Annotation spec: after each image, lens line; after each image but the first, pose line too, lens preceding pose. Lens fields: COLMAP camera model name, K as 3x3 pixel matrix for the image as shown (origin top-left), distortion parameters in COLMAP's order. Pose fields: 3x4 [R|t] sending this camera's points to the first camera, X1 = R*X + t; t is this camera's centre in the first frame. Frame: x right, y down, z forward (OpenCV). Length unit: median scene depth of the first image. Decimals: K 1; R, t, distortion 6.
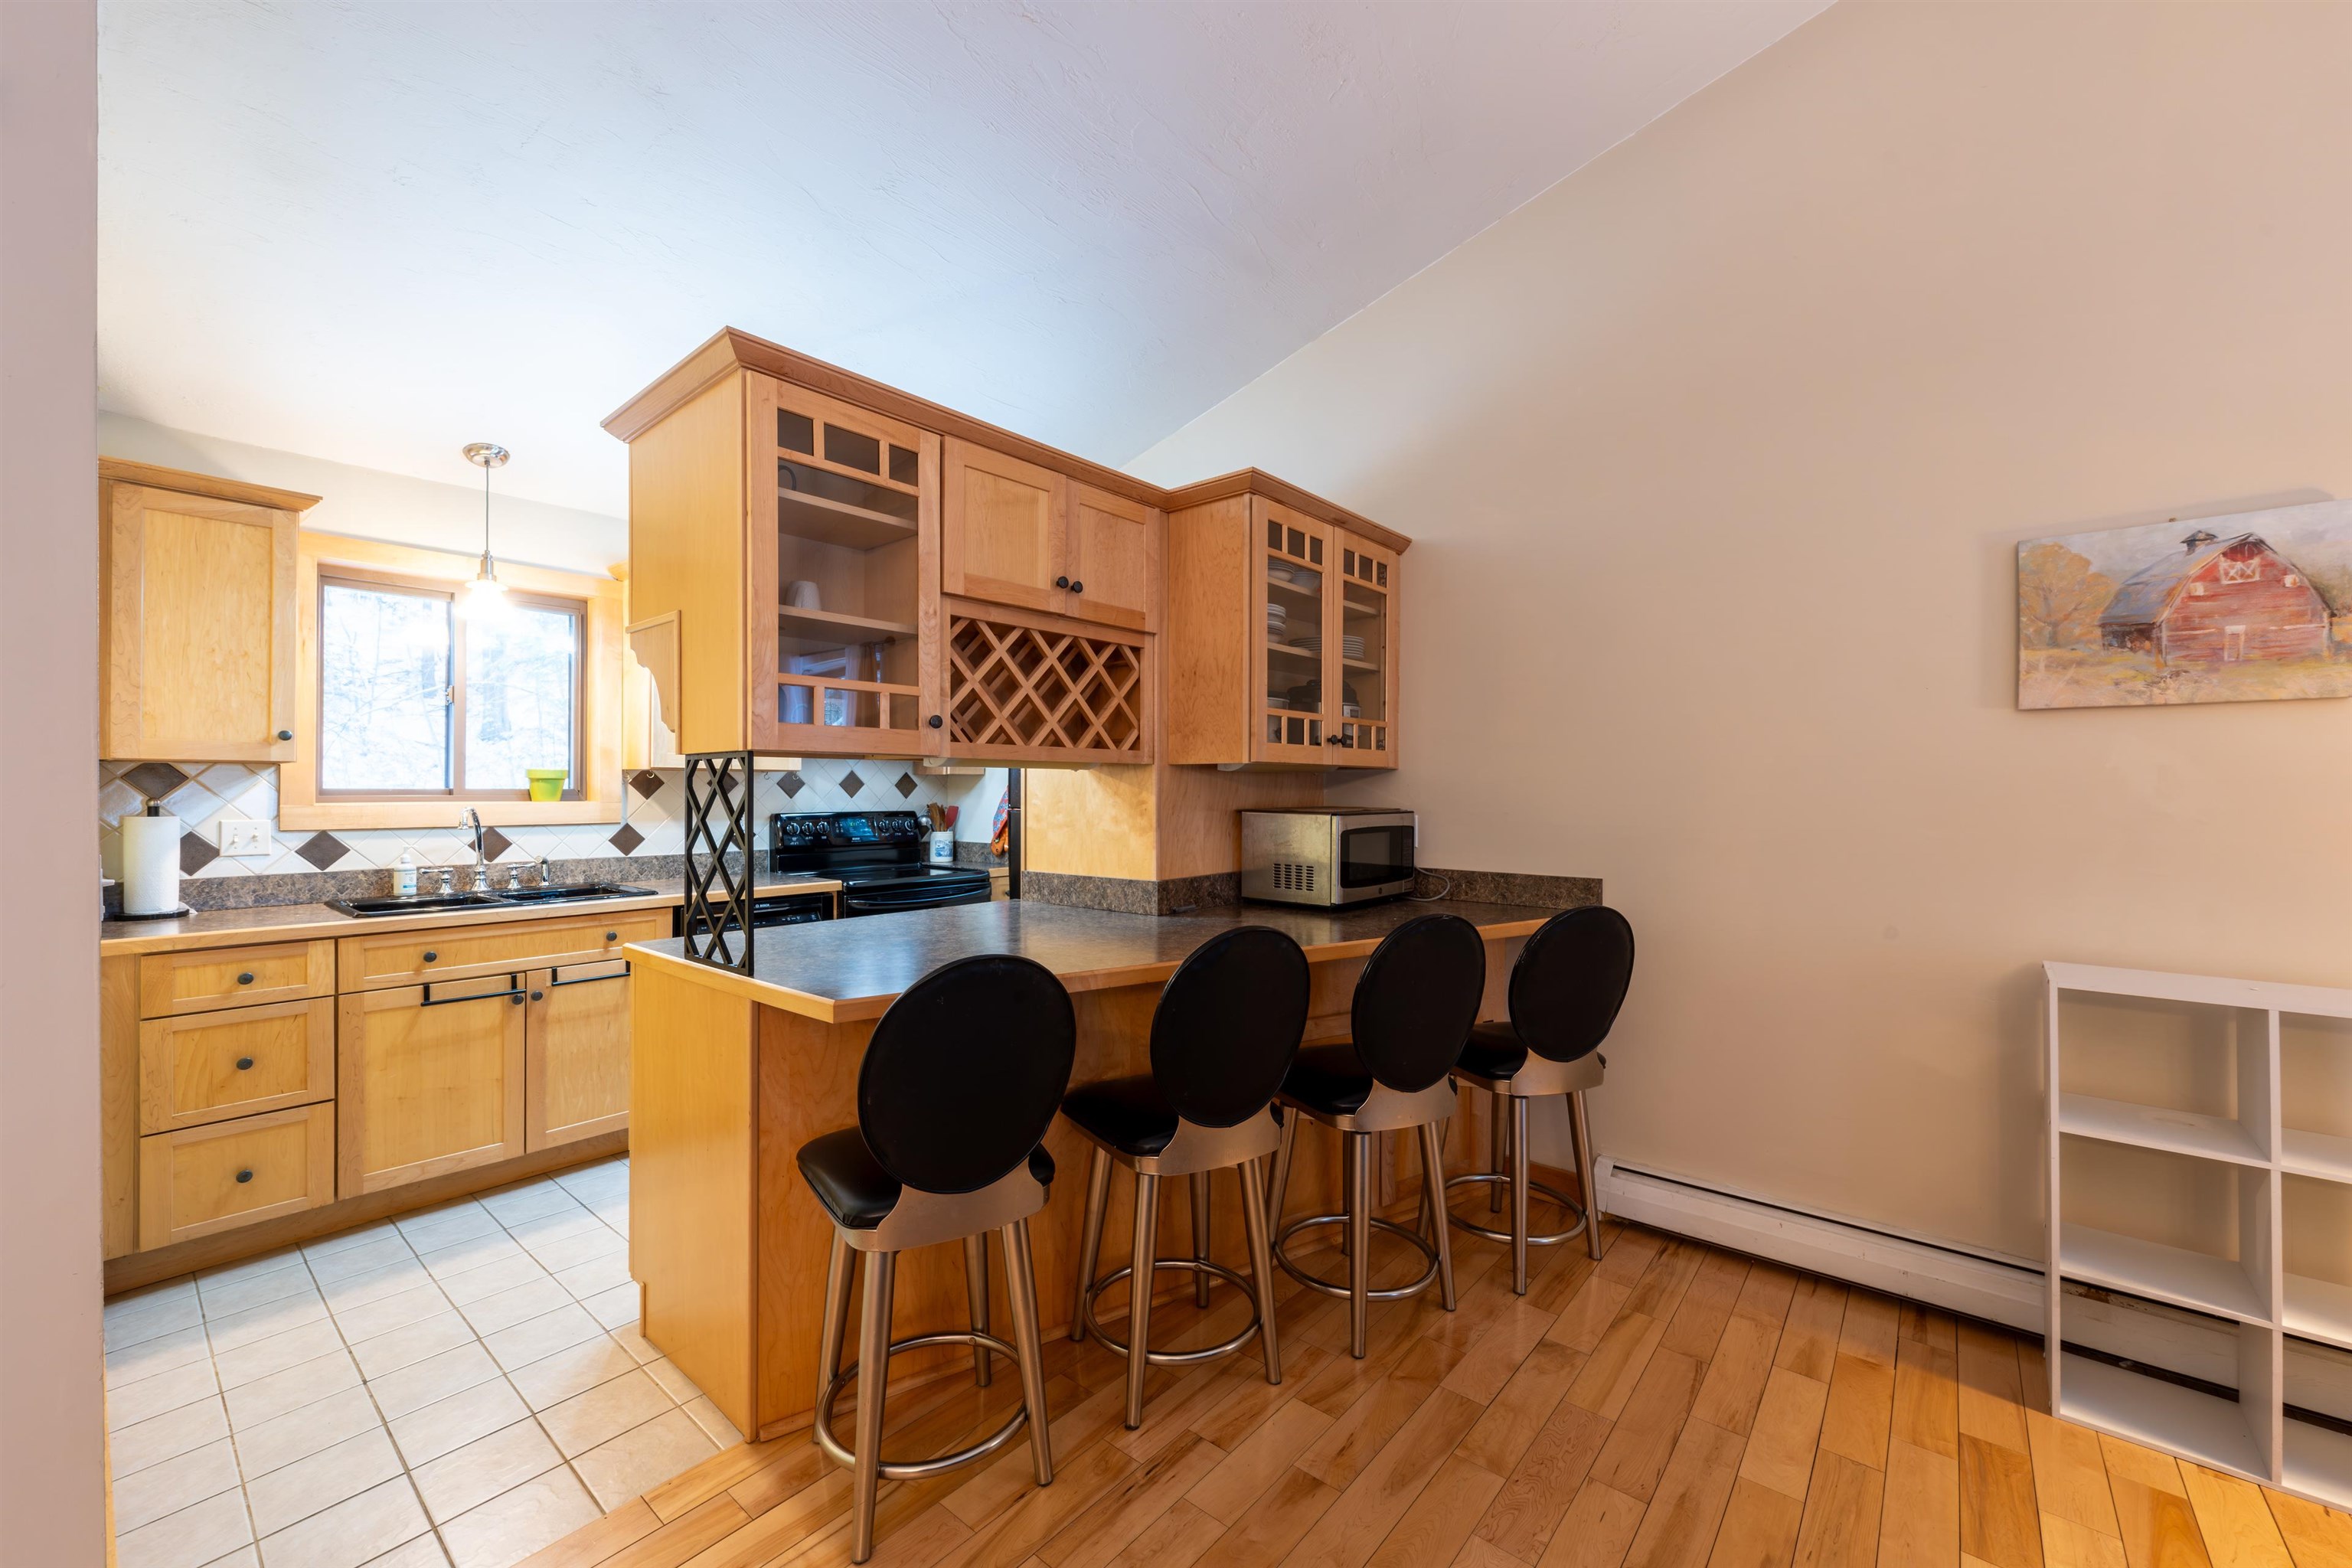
lens RADIAL K [[927.0, 0, 1176.0], [0, 927.0, 784.0], [0, 0, 1]] dist [-0.004036, -0.000134]
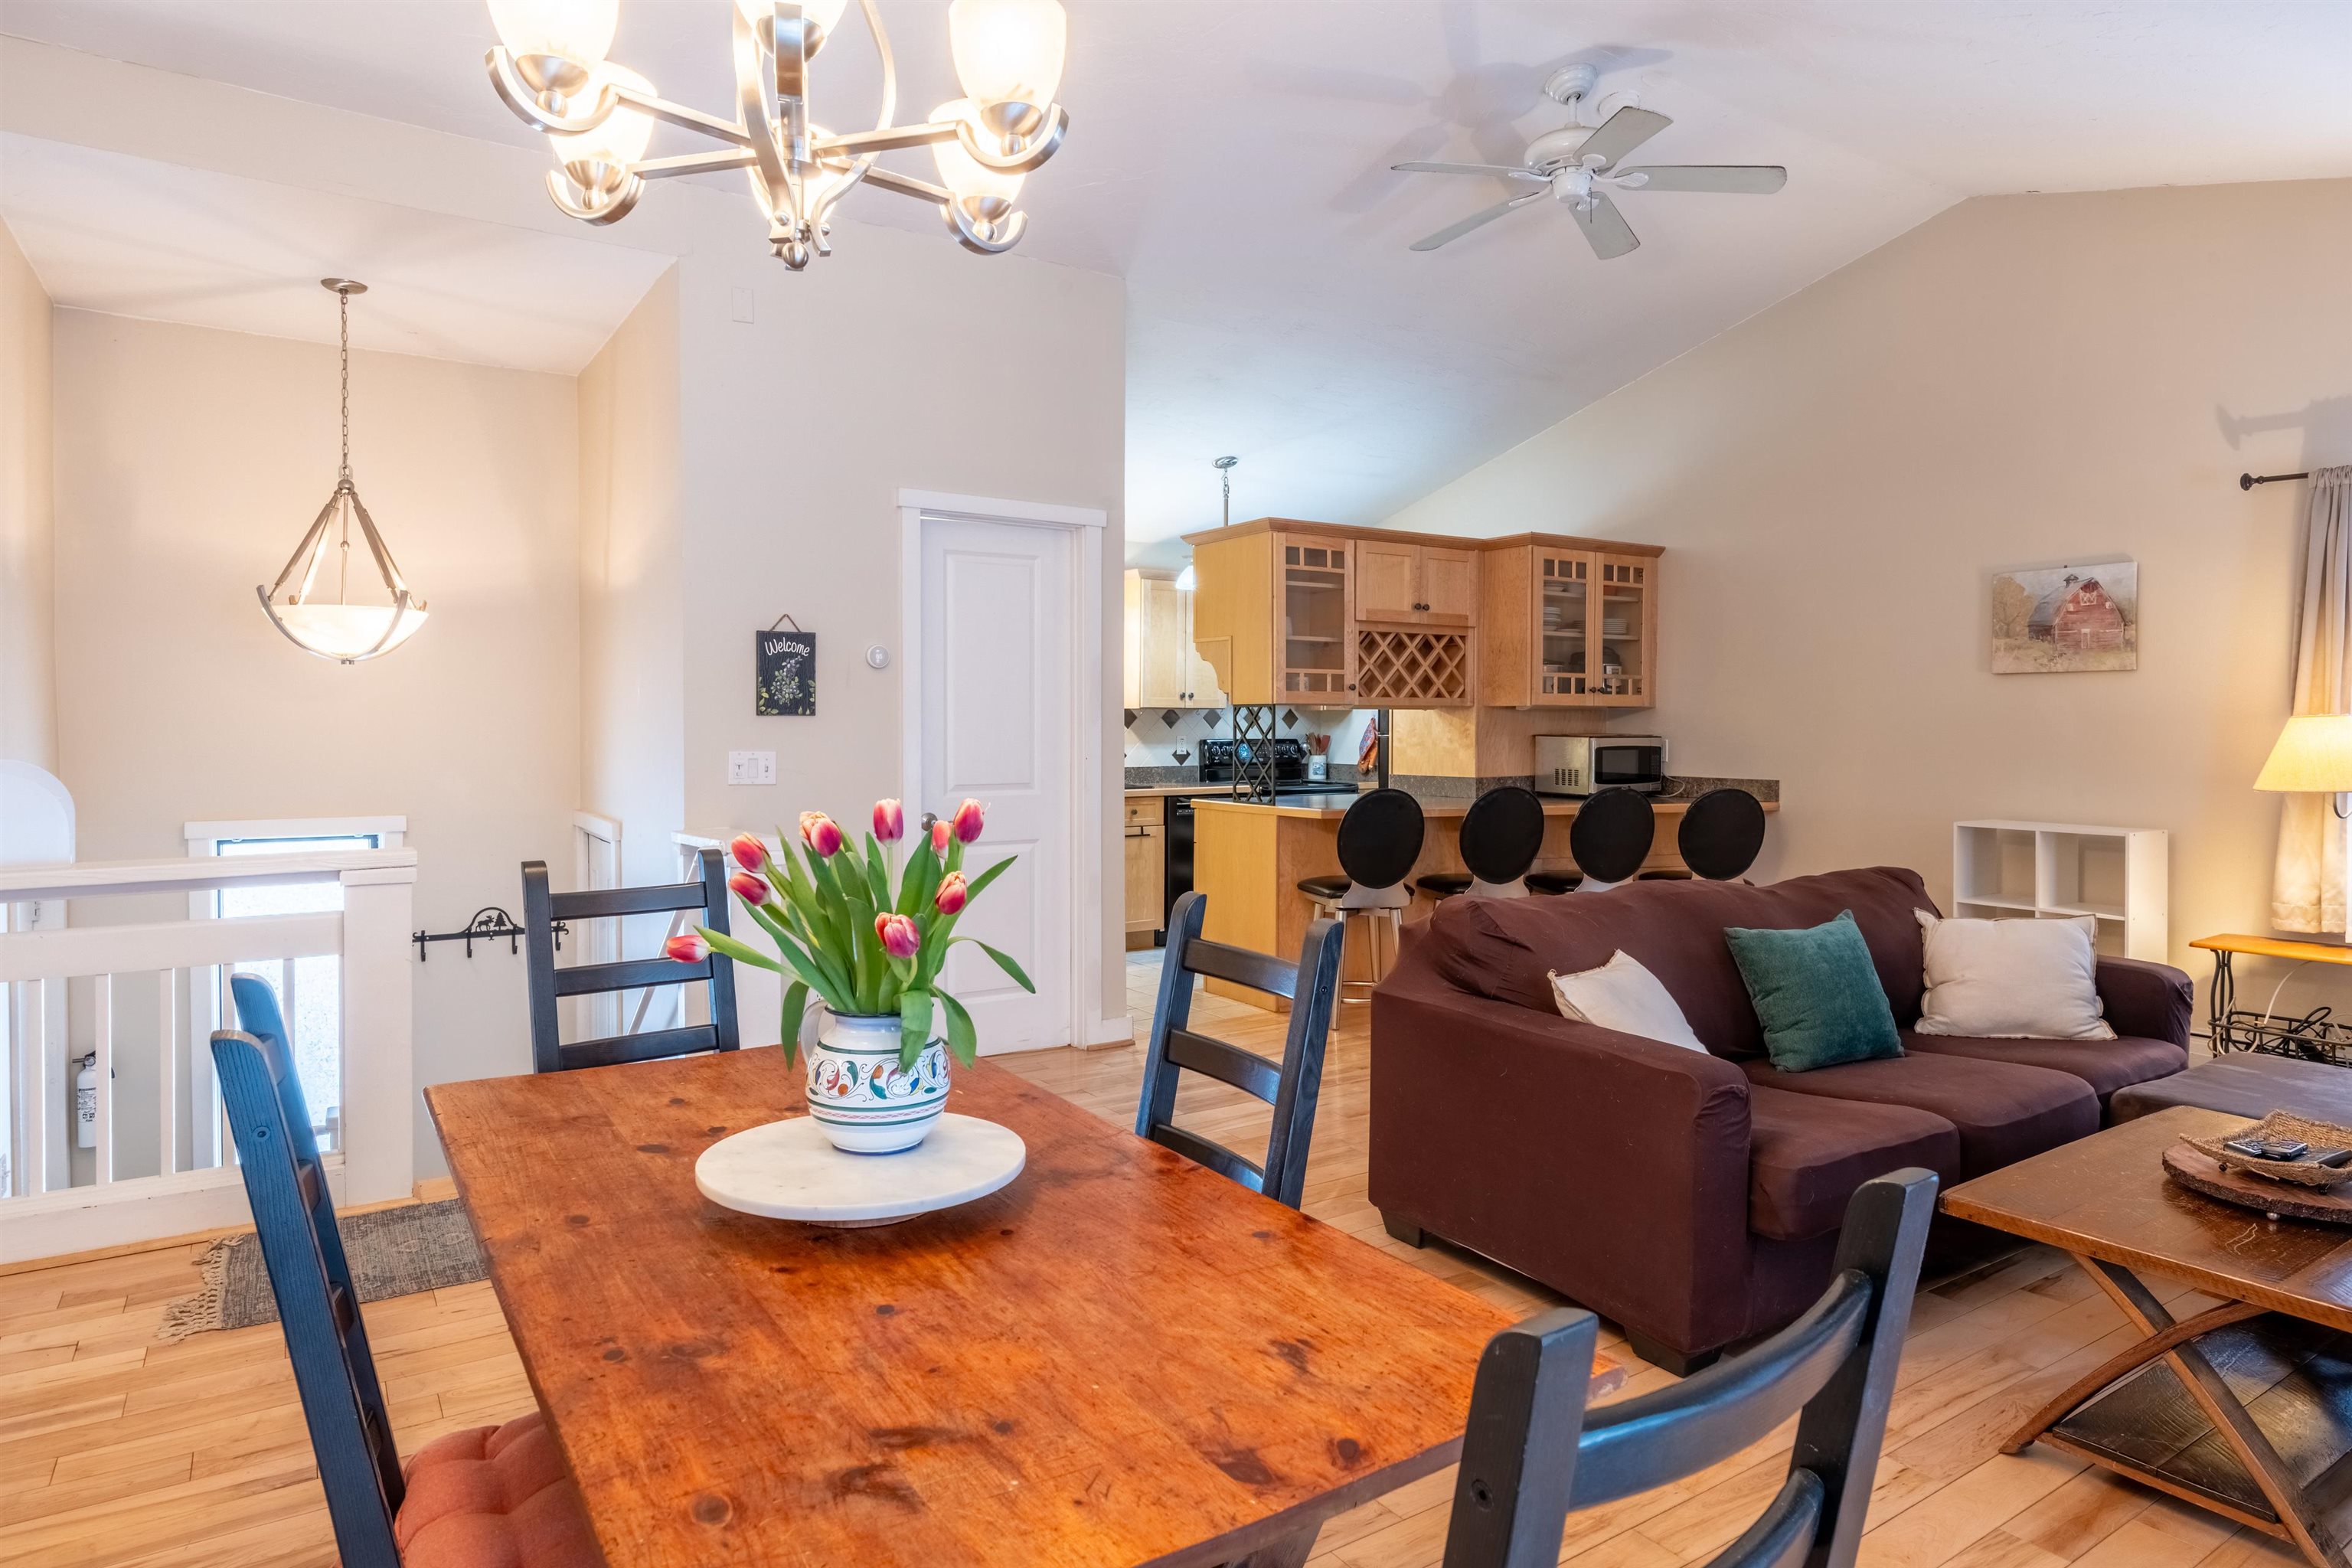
lens RADIAL K [[1326.4, 0, 1140.4], [0, 1326.4, 740.7], [0, 0, 1]] dist [-0.002572, -0.000969]
pose [[0.949218, 0.003635, -0.314597, 0.153517], [0.002383, 0.999821, 0.018743, -0.005673], [0.314609, -0.018541, 0.949040, -1.403450]]
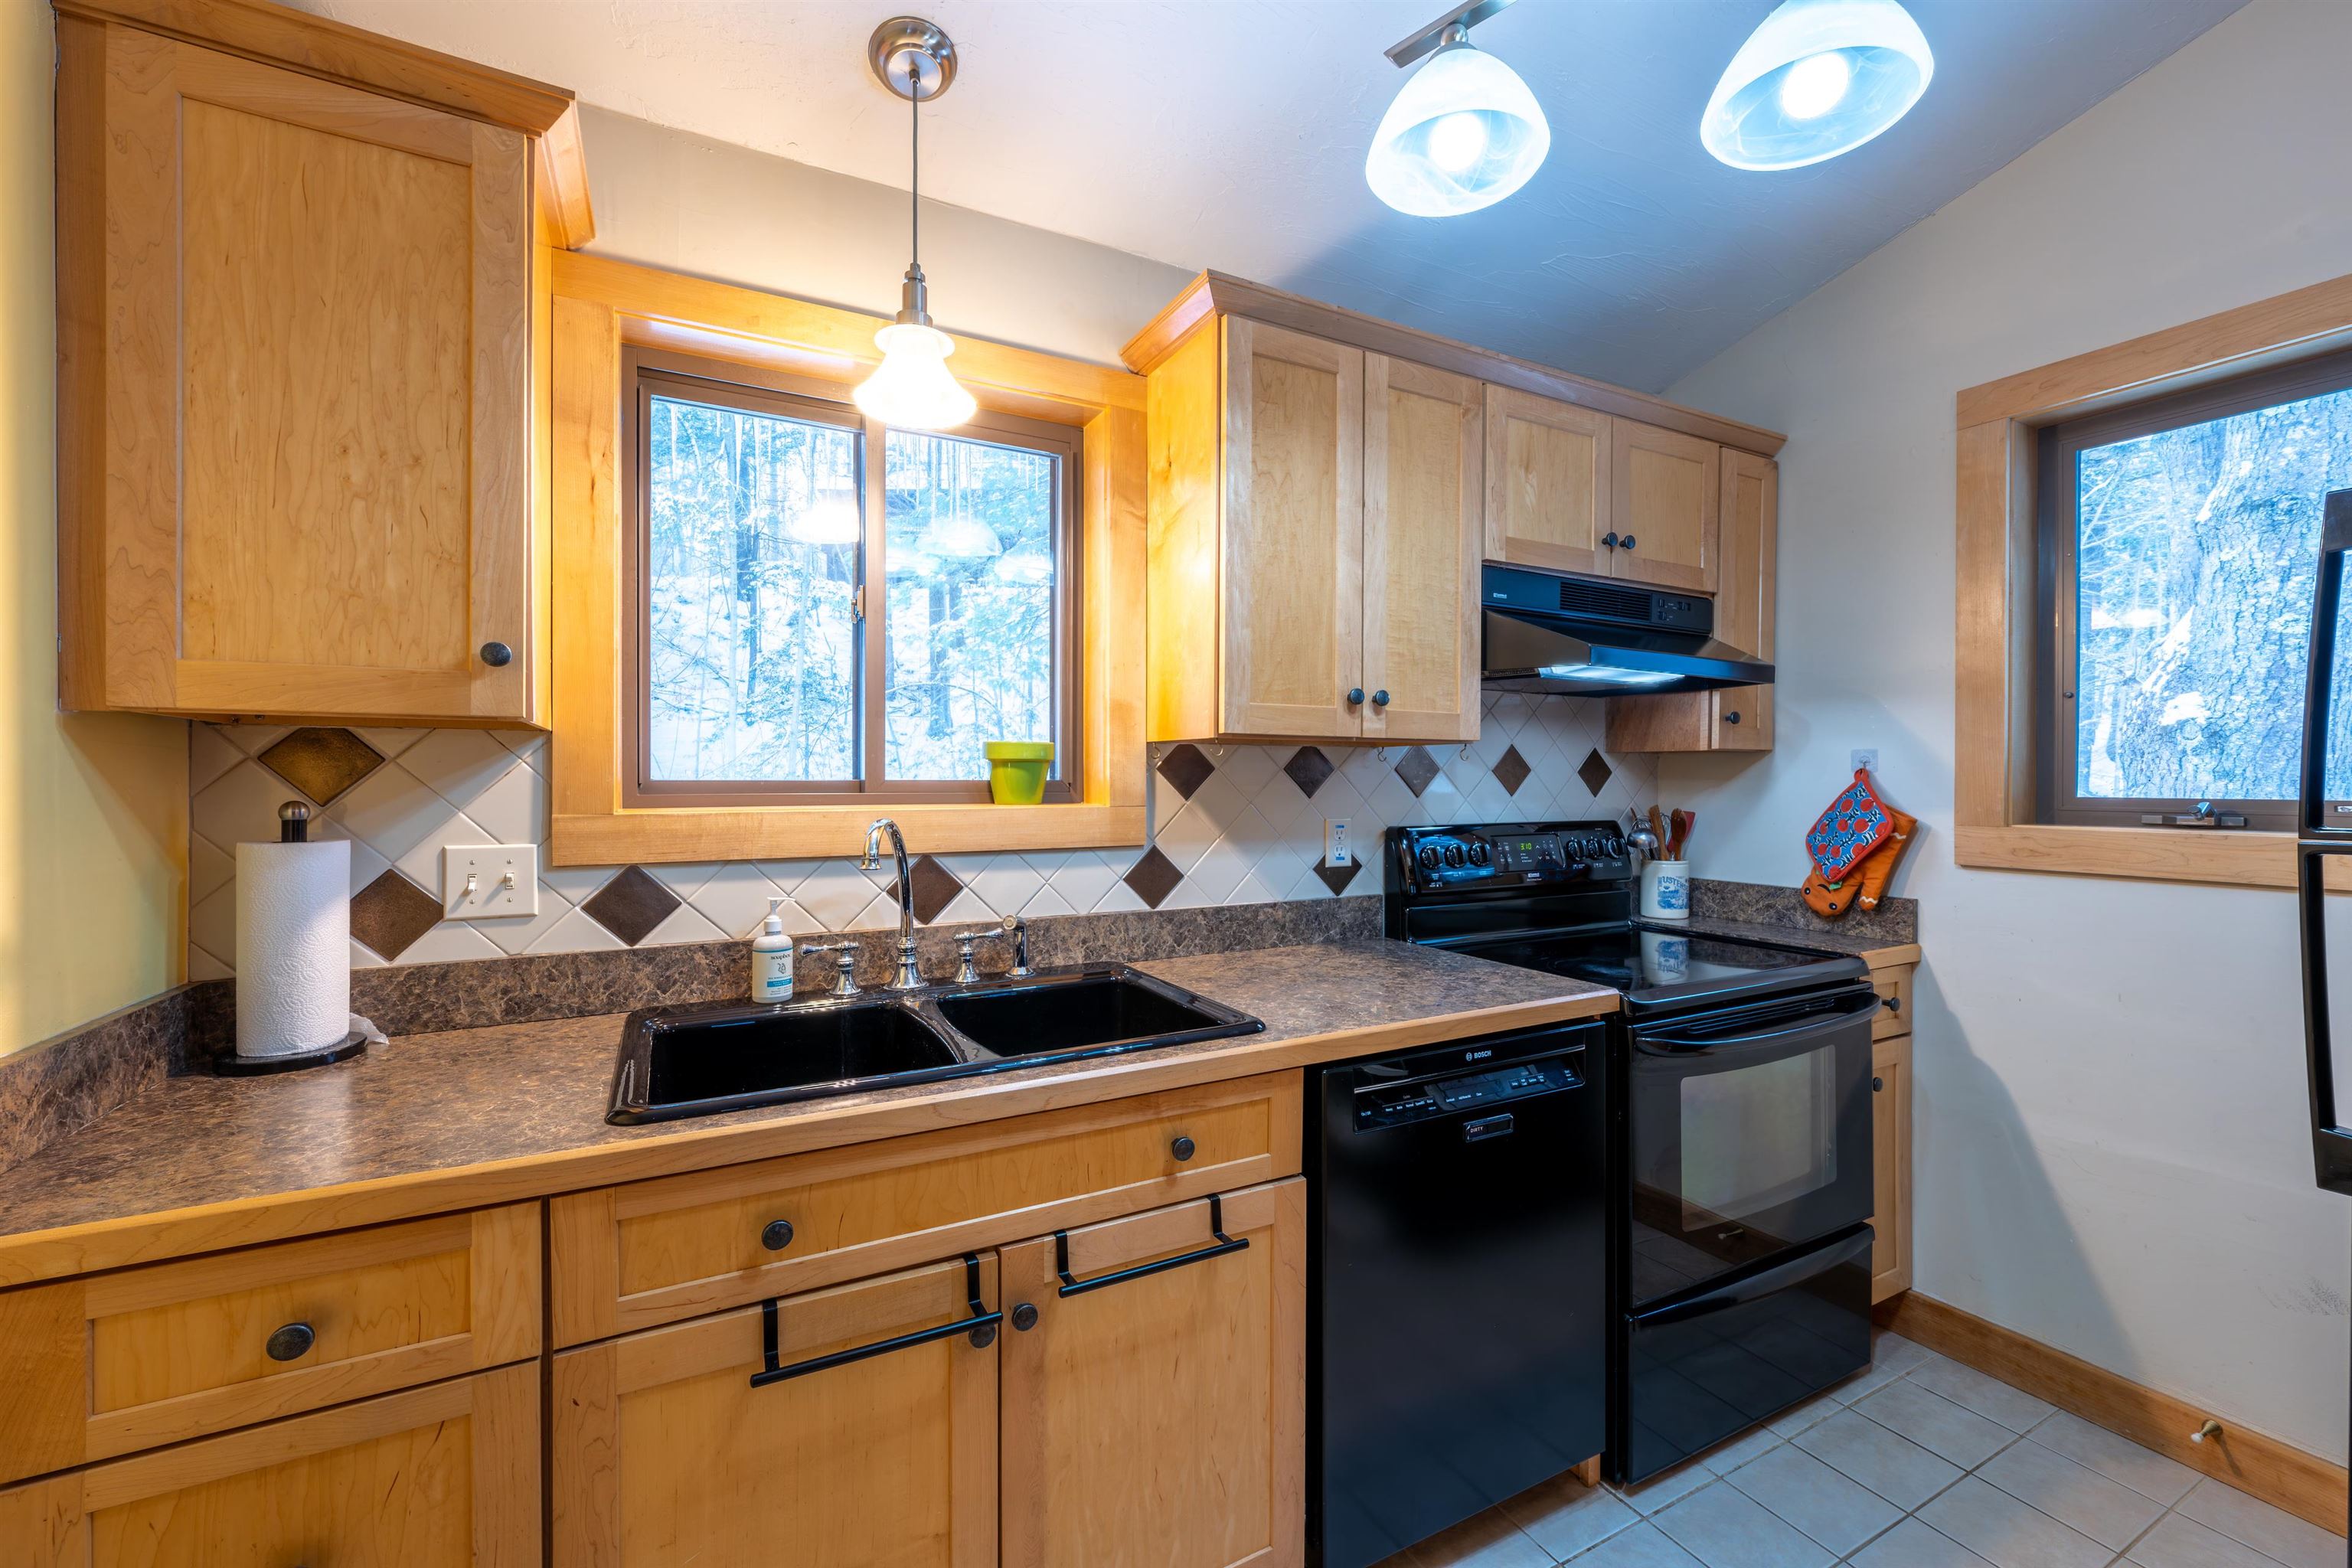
lens RADIAL K [[1026.7, 0, 1305.6], [0, 1026.7, 777.1], [0, 0, 1]] dist [0.012312, -0.000204]
pose [[0.957585, -0.002737, -0.288138, -0.491442], [0.003640, 0.999990, 0.002598, 0.003574], [0.288128, -0.003536, 0.957585, 0.674439]]
